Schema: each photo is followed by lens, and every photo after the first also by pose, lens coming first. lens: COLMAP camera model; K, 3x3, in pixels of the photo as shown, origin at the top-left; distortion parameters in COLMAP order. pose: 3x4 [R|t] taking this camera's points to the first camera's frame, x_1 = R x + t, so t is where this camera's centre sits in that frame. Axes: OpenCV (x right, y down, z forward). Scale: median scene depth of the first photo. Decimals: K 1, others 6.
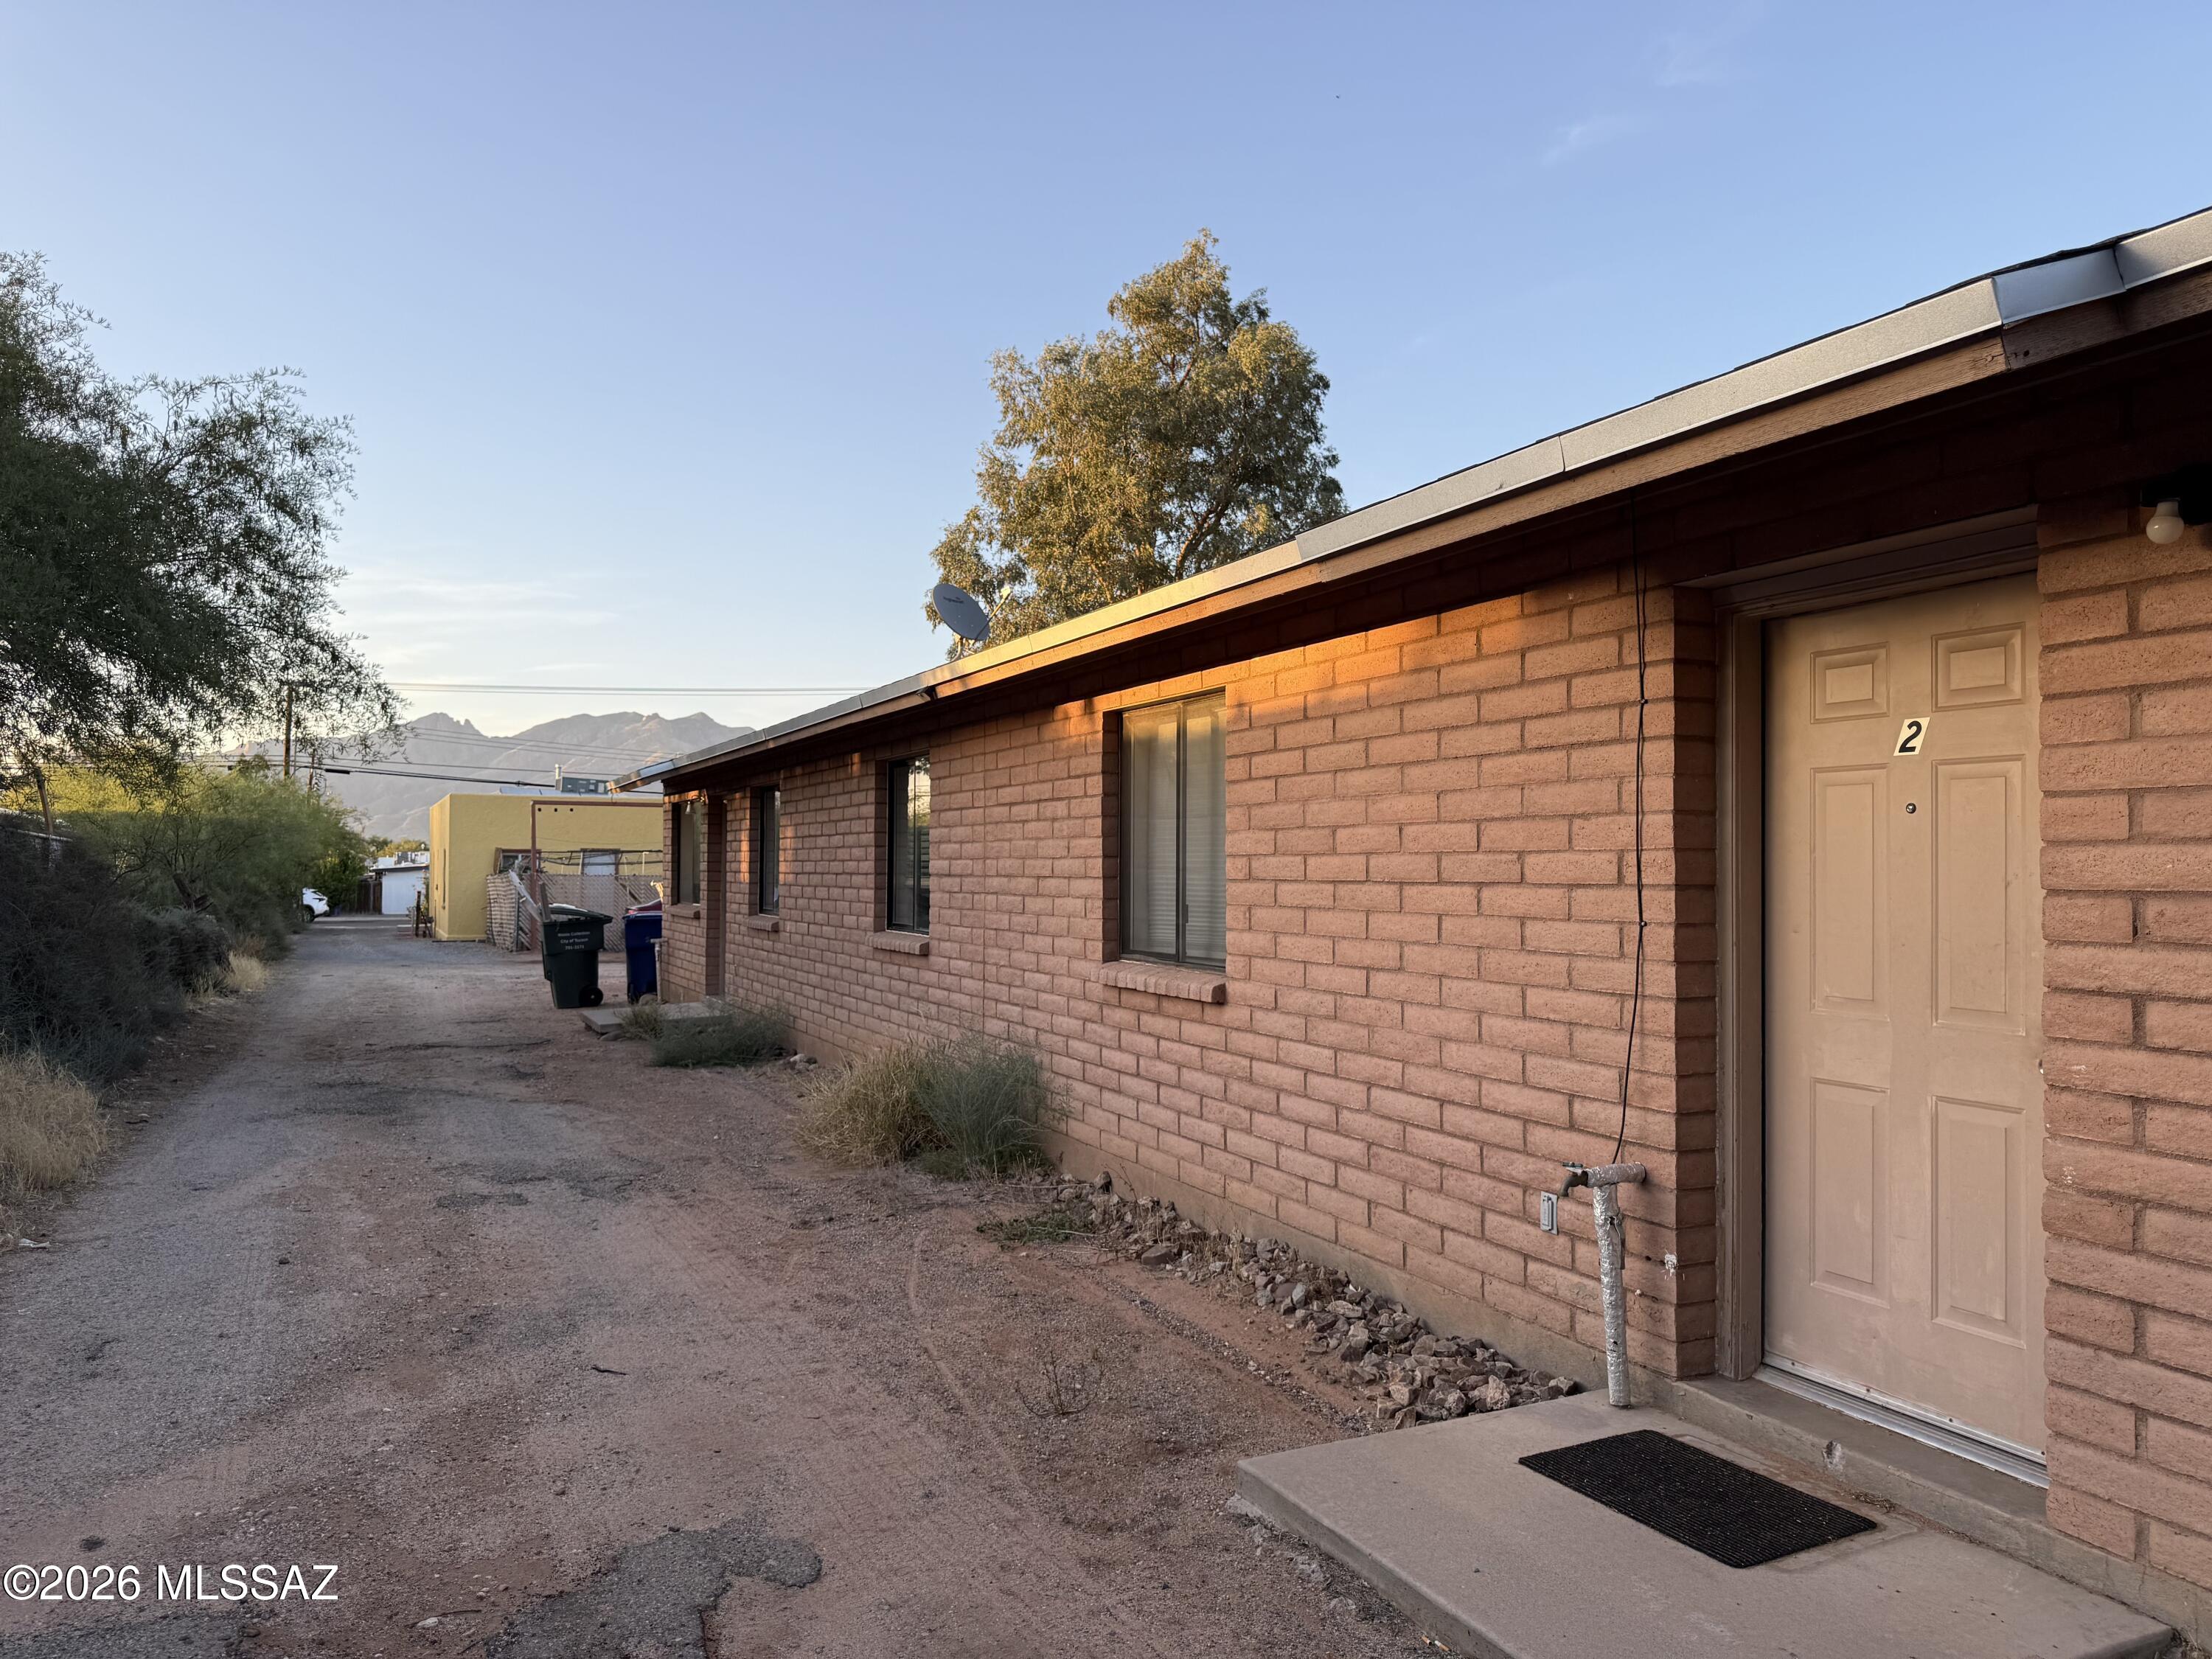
lens RADIAL K [[1560.3, 0, 1106.0], [0, 1560.3, 829.5], [0, 0, 1]] dist [0.154087, -0.342123]
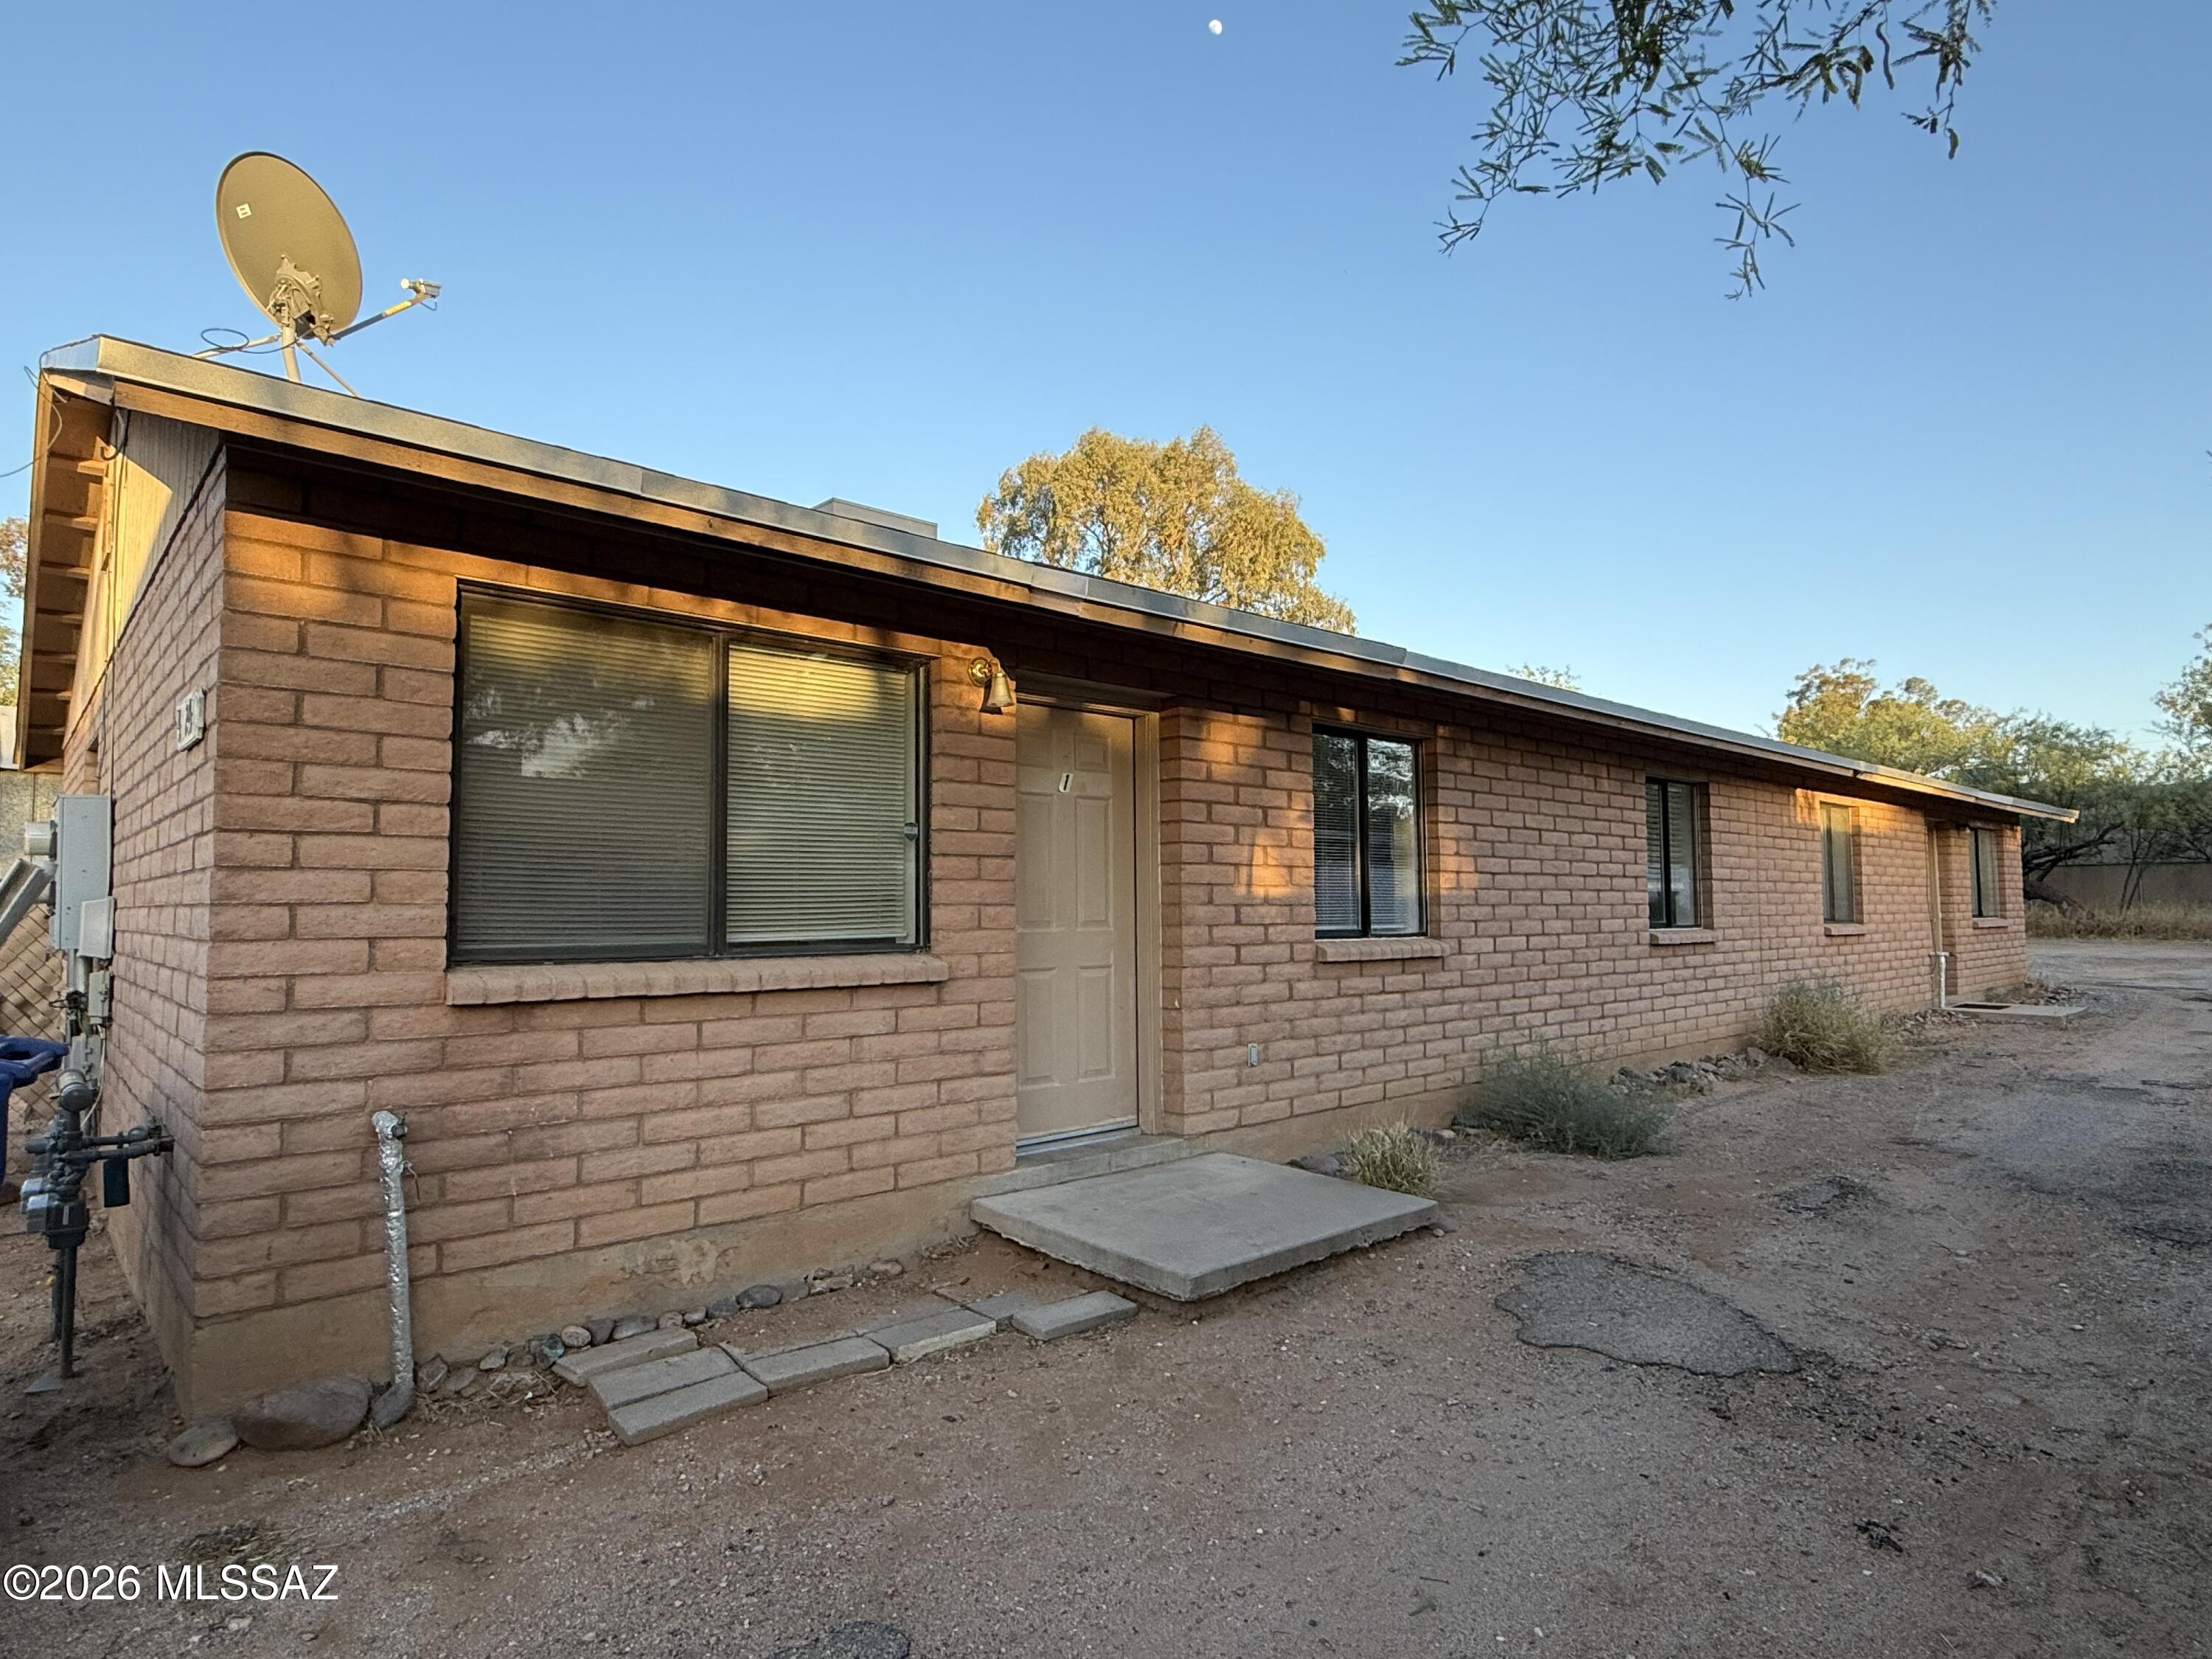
lens RADIAL K [[1215.8, 0, 1106.0], [0, 1215.8, 829.5], [0, 0, 1]] dist [-0.000460, -0.000140]
pose [[-0.298654, 0.051961, 0.952946, -0.249010], [-0.025599, 0.997721, -0.062425, 0.017089], [-0.954018, -0.043038, -0.296644, 0.479804]]
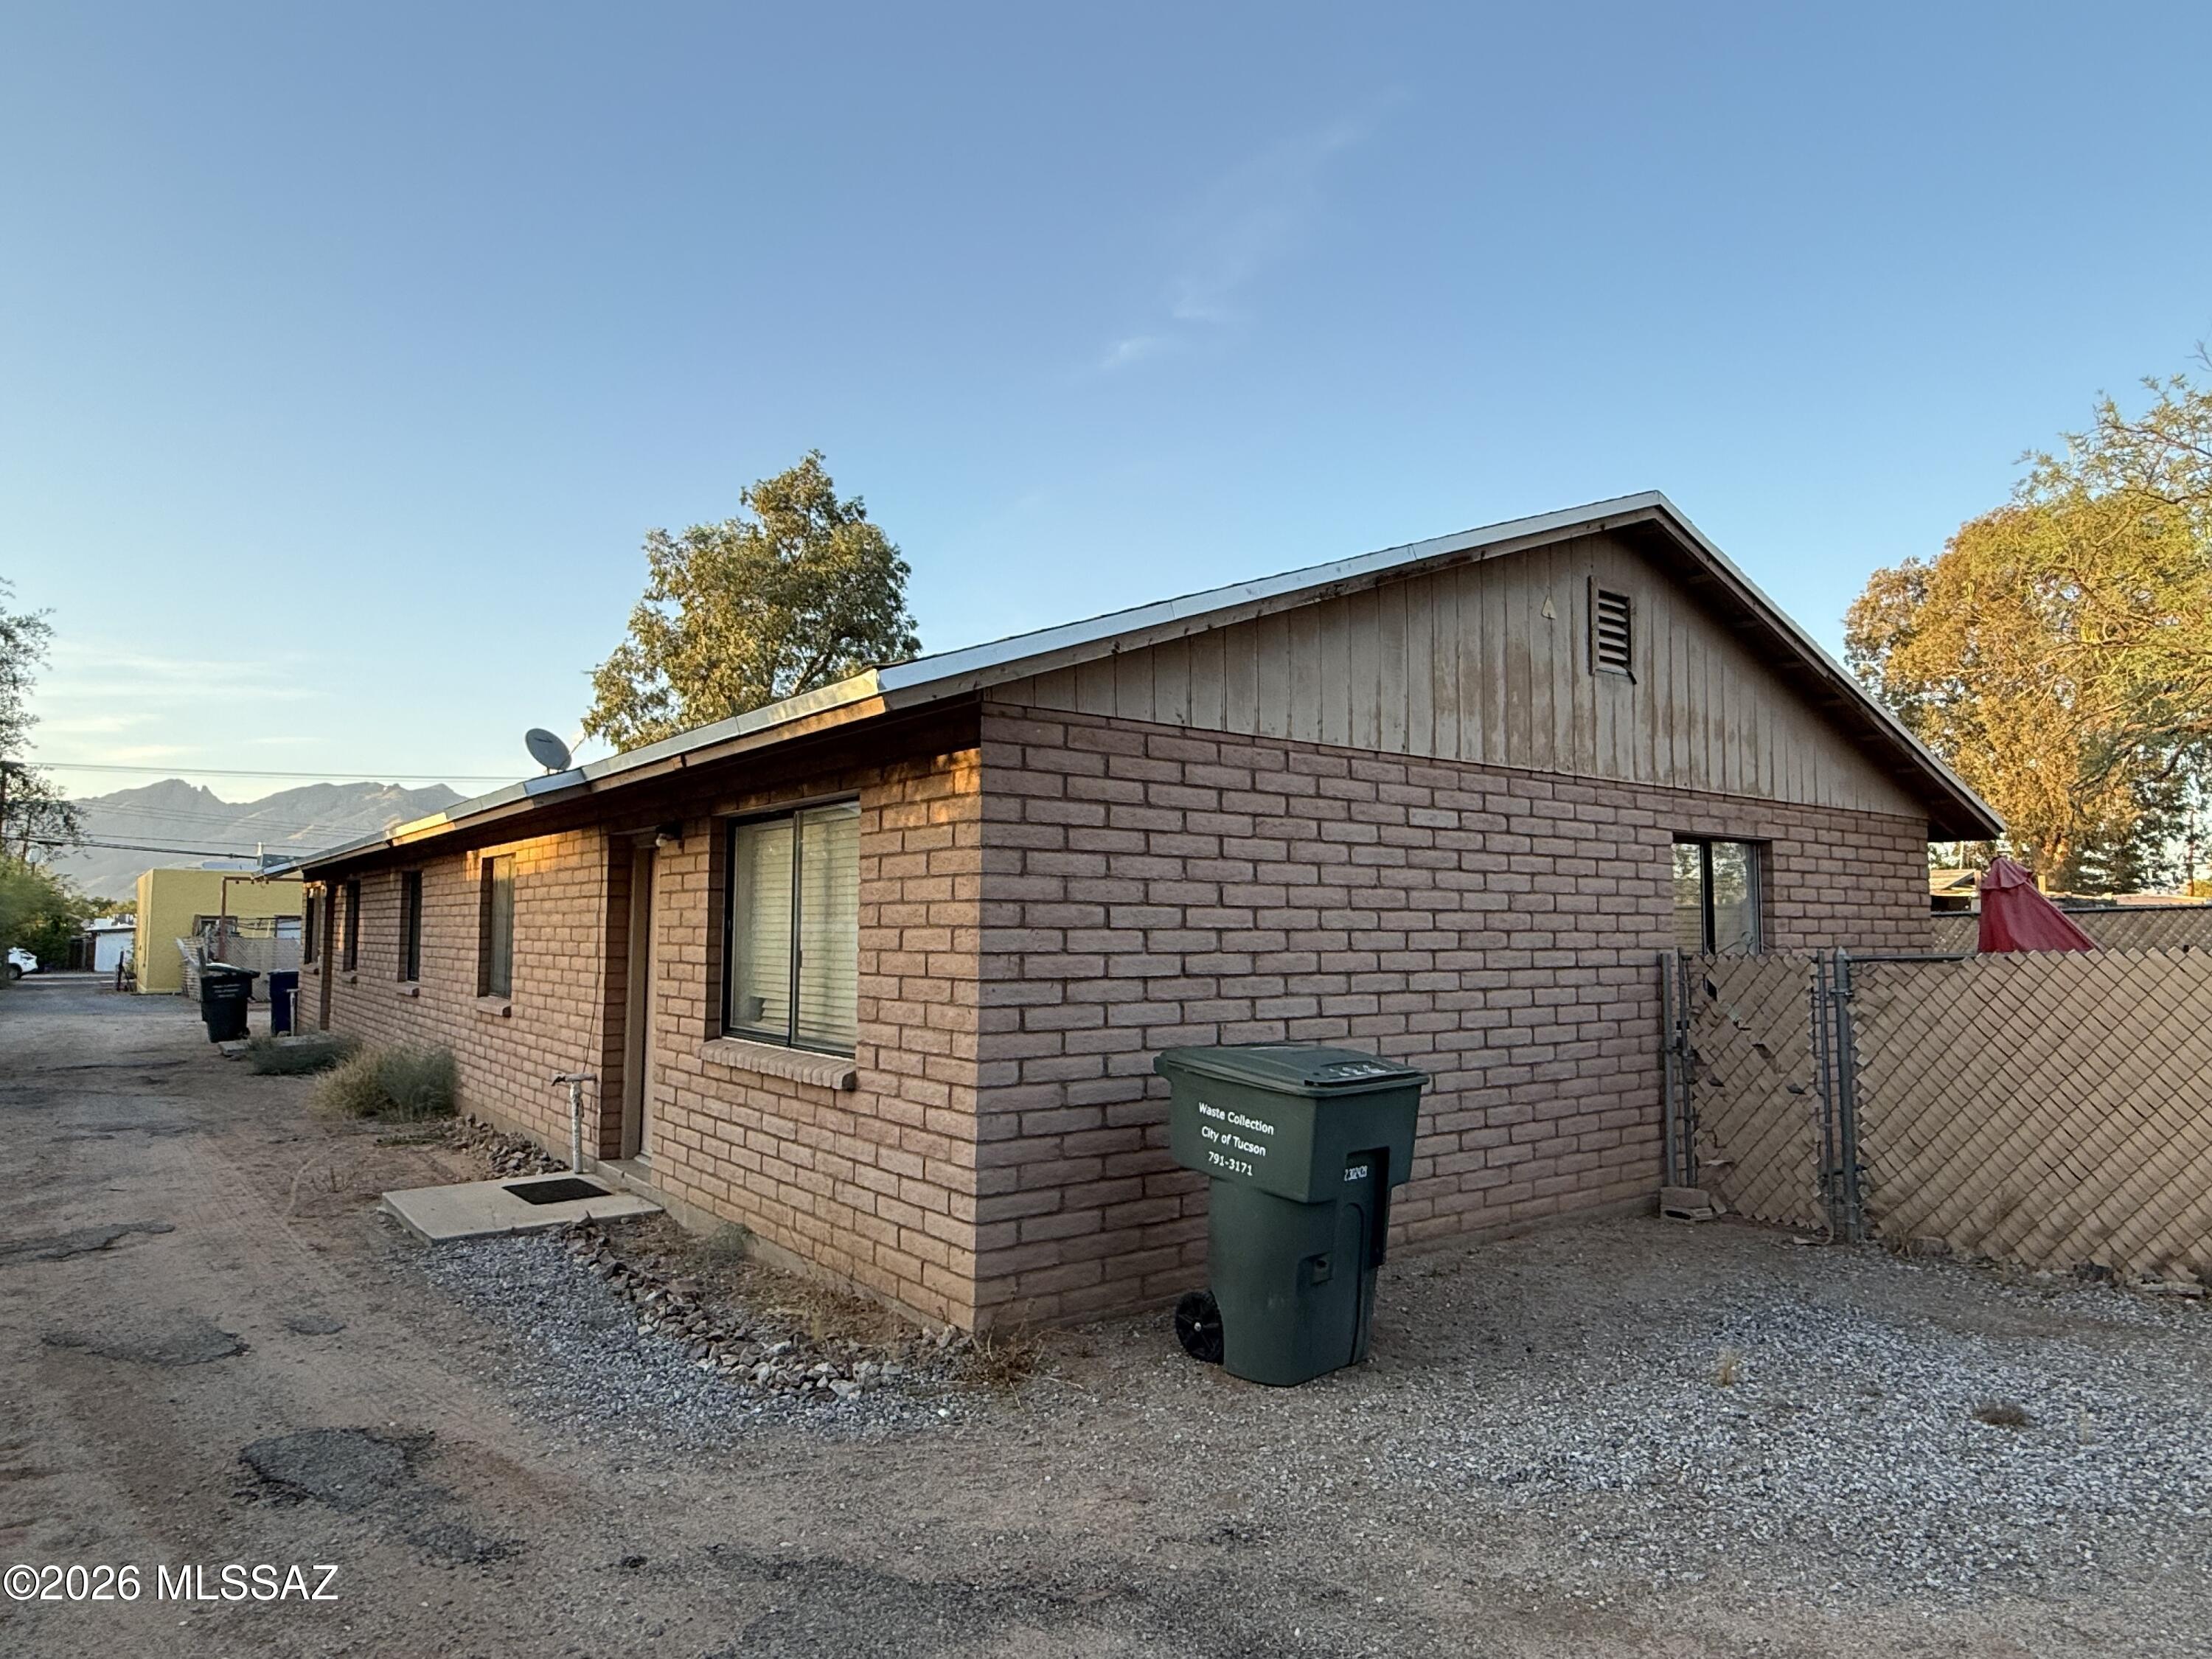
lens RADIAL K [[1329.5, 0, 1106.0], [0, 1329.5, 829.5], [0, 0, 1]] dist [0.002634, -0.000748]
pose [[0.976890, 0.017677, 0.213009, 0.076799], [-0.006960, 0.998677, -0.050955, -0.007092], [-0.213628, 0.048295, 0.975721, -0.134785]]
